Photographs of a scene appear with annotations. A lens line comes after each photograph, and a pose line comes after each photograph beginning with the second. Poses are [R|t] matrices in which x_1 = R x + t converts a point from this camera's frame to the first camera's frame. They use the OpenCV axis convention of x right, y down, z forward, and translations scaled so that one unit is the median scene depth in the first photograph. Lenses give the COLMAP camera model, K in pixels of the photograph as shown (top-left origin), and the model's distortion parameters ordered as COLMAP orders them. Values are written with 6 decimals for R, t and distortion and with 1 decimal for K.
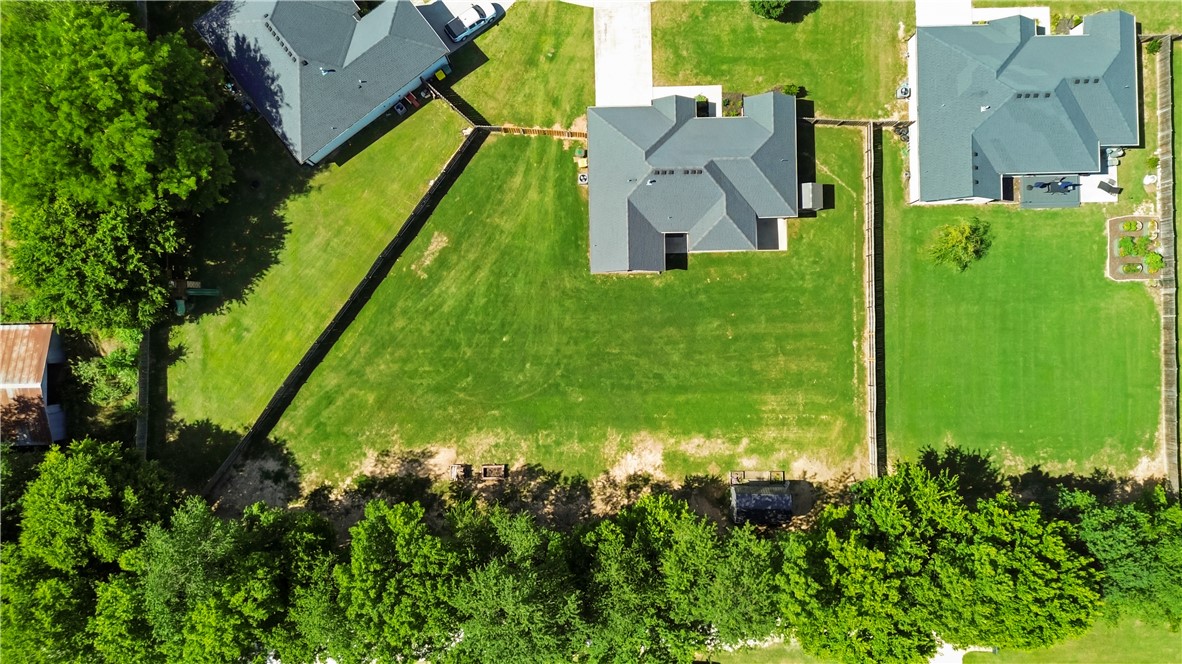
lens RADIAL K [[837.6, 0, 593.4], [0, 837.6, 331.5], [0, 0, 1]] dist [0.070037, -0.078524]
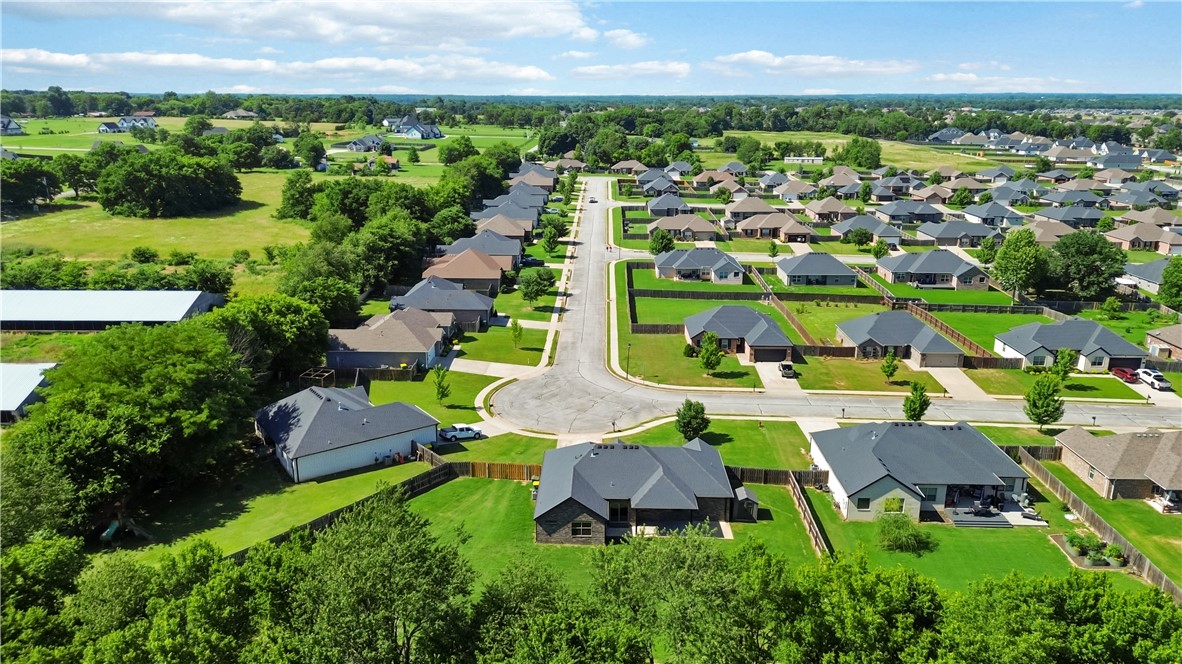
lens RADIAL K [[837.6, 0, 593.4], [0, 837.6, 331.5], [0, 0, 1]] dist [0.070037, -0.078524]
pose [[0.999348, 0.008432, -0.035115, 0.108059], [-0.036046, 0.291883, -0.955775, 0.854934], [0.002191, 0.956417, 0.291996, 0.514119]]
